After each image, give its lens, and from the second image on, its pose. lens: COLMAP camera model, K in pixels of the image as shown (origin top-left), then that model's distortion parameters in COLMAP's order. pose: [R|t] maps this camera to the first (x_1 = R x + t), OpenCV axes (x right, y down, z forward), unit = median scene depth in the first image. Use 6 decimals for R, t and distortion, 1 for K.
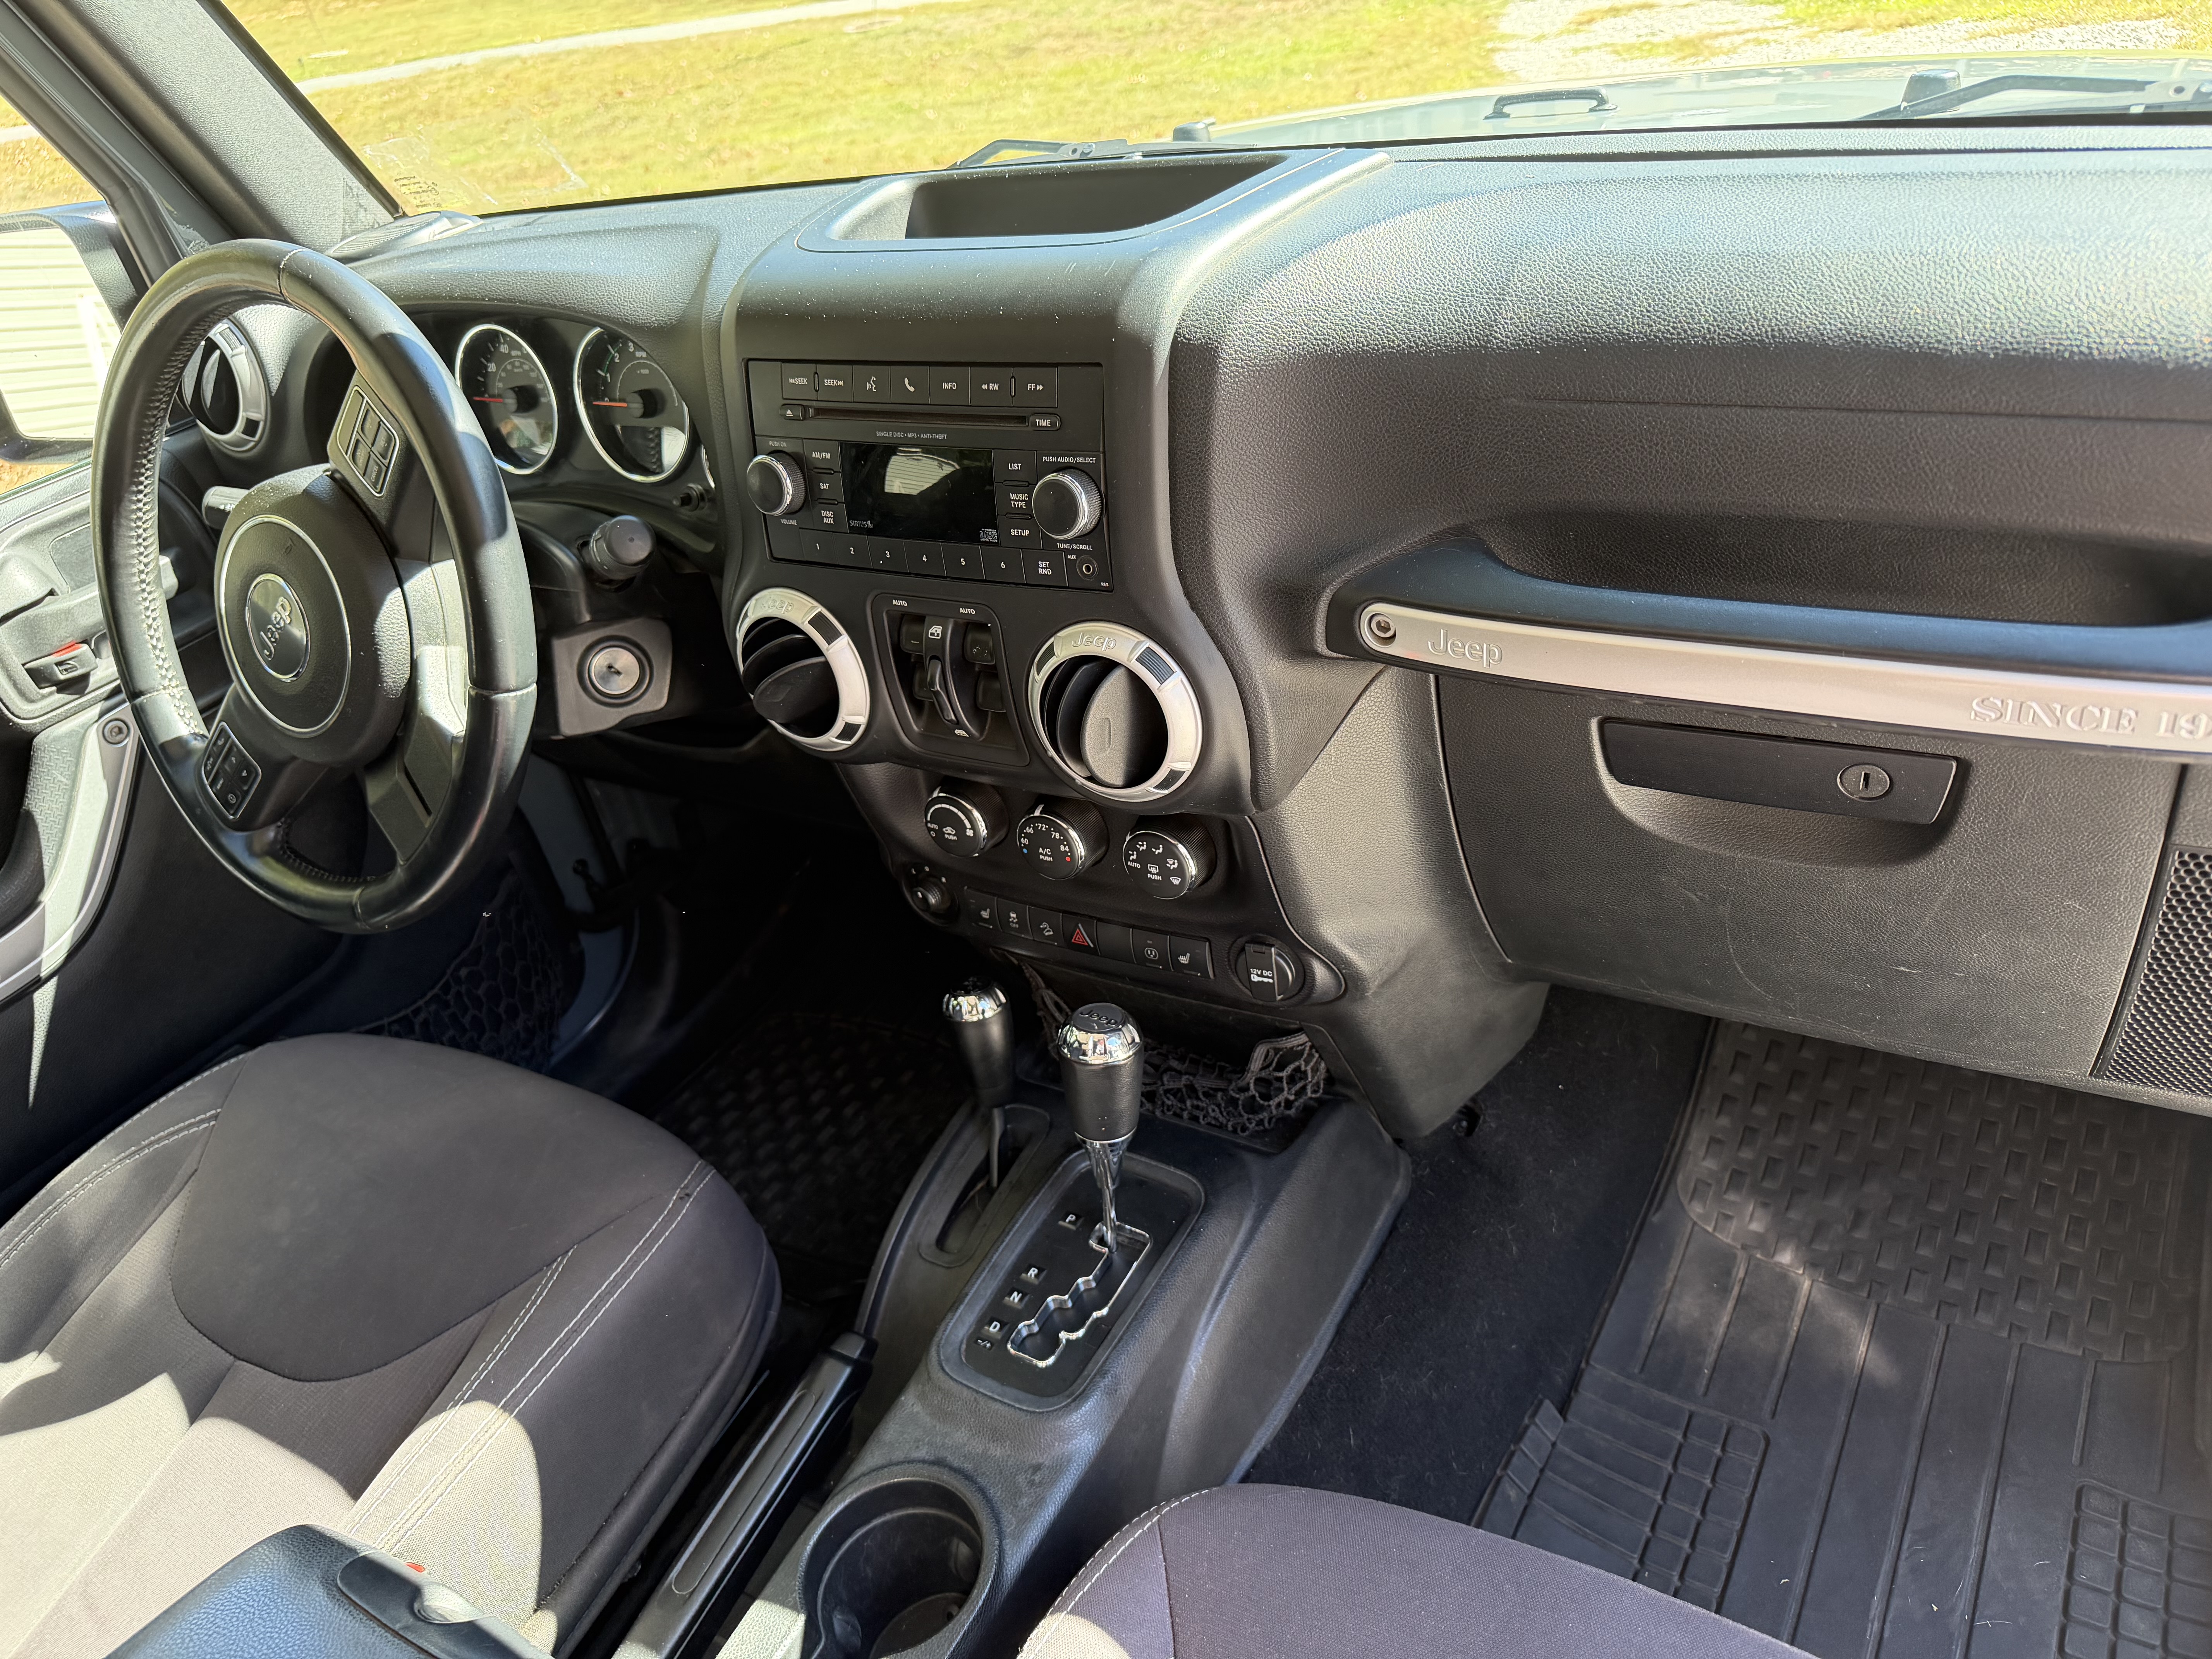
lens RADIAL K [[1573.9, 0, 1114.2], [0, 1573.9, 825.7], [0, 0, 1]] dist [0.123187, -0.223674]
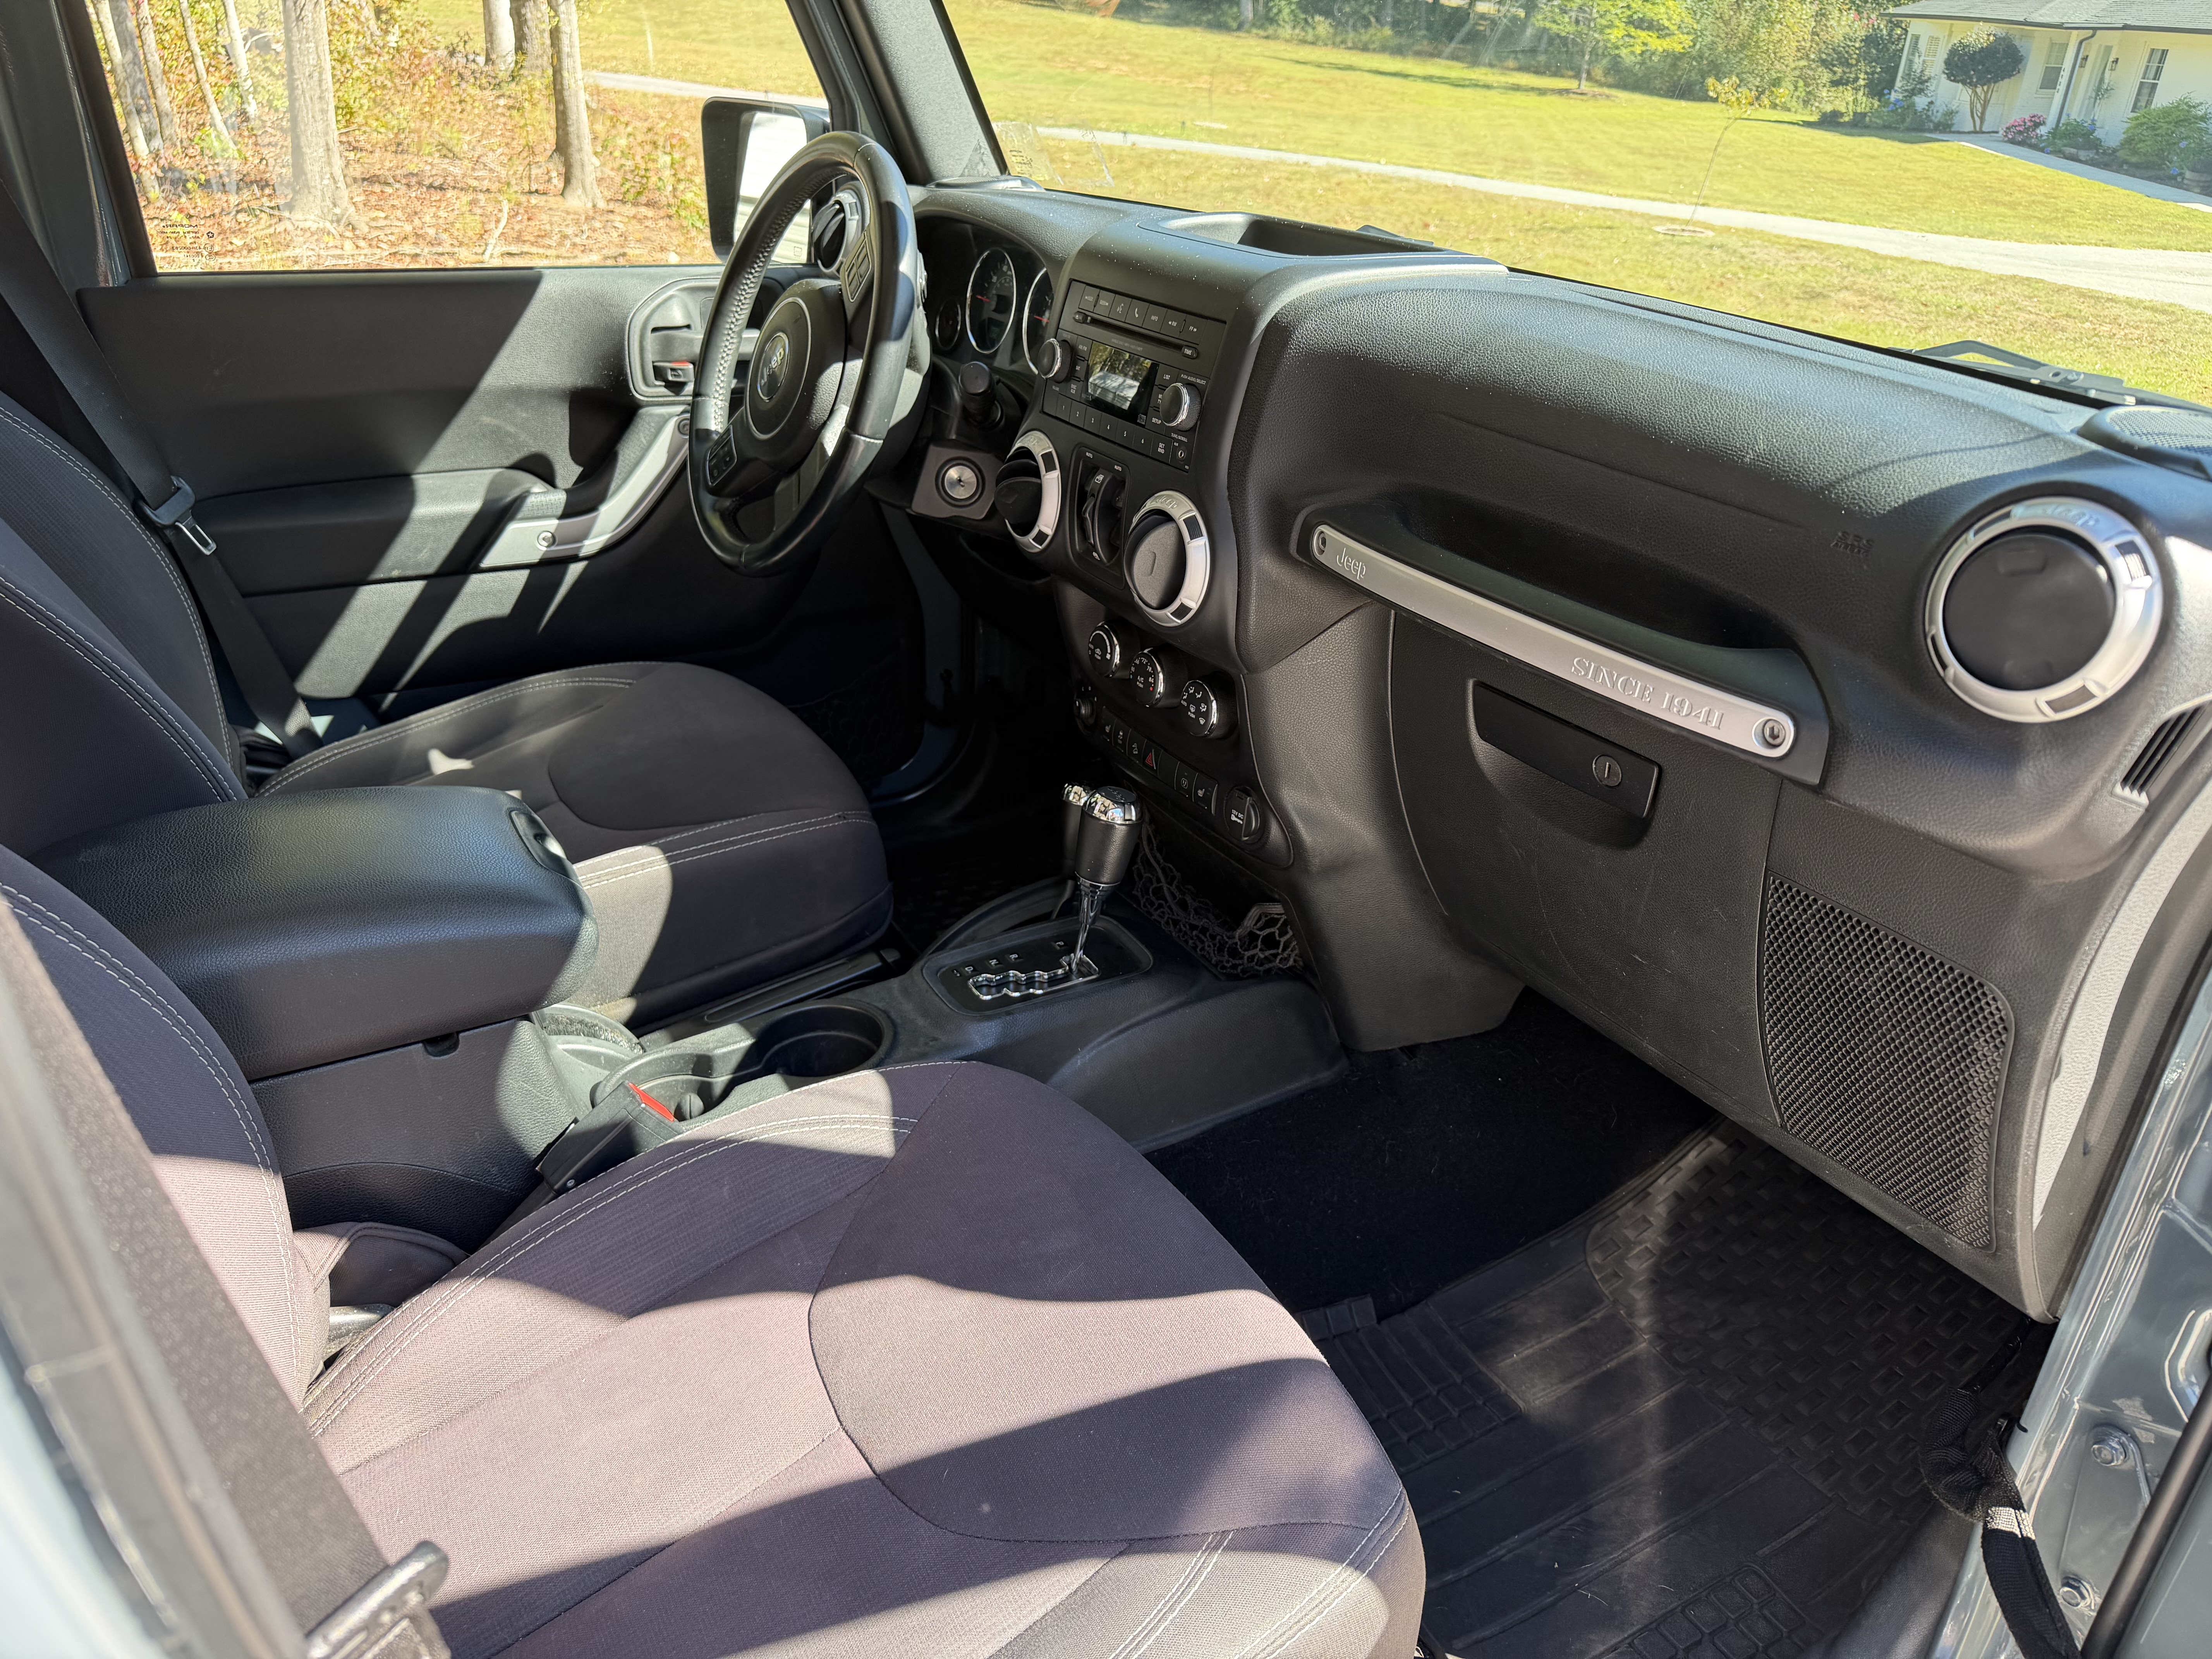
lens RADIAL K [[1573.9, 0, 1114.2], [0, 1573.9, 825.7], [0, 0, 1]] dist [0.123187, -0.223674]
pose [[0.858513, 0.391394, -0.331310, 0.449512], [-0.418350, 0.908218, -0.011130, 0.159628], [0.296546, 0.148159, 0.943456, -0.303577]]
